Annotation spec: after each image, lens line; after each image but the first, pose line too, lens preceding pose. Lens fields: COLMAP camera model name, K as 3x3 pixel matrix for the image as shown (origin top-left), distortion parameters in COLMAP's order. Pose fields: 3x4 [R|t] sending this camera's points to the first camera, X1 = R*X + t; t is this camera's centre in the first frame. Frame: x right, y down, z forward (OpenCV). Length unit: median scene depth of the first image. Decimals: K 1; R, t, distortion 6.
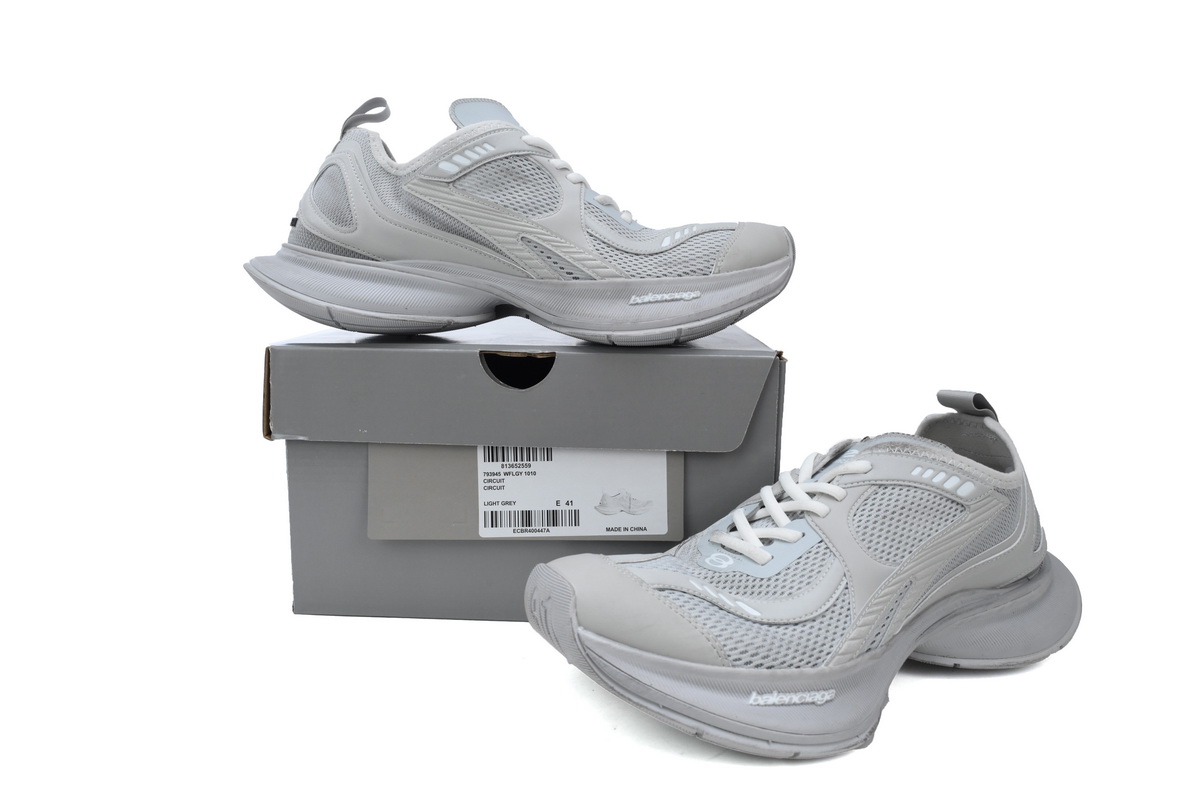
lens RADIAL K [[909.6, 0, 600.0], [0, 909.6, 400.0], [0, 0, 1]] dist [0.005328, 0.001377]
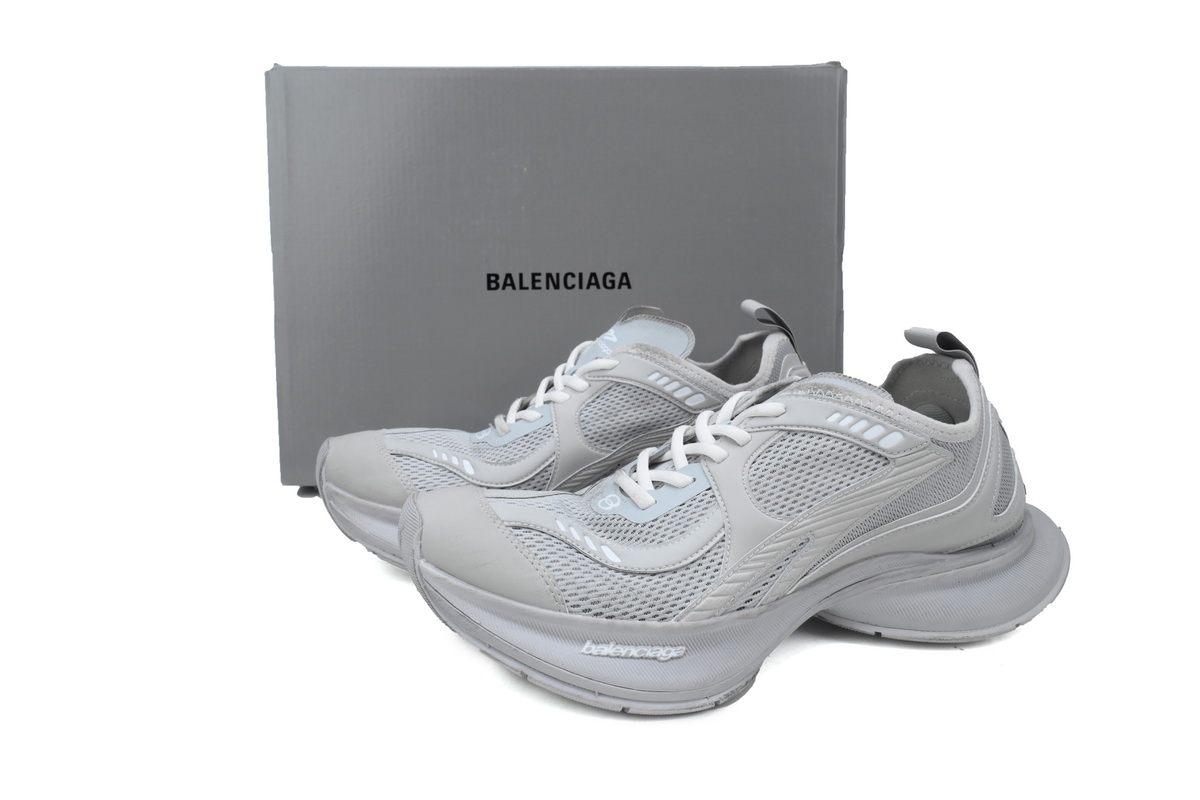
lens RADIAL K [[909.6, 0, 600.0], [0, 909.6, 400.0], [0, 0, 1]] dist [0.005328, 0.001377]
pose [[0.973197, 0.039830, -0.226498, 0.346673], [-0.021560, 0.996352, 0.082572, -0.008105], [0.228961, -0.075476, 0.970505, 0.087651]]
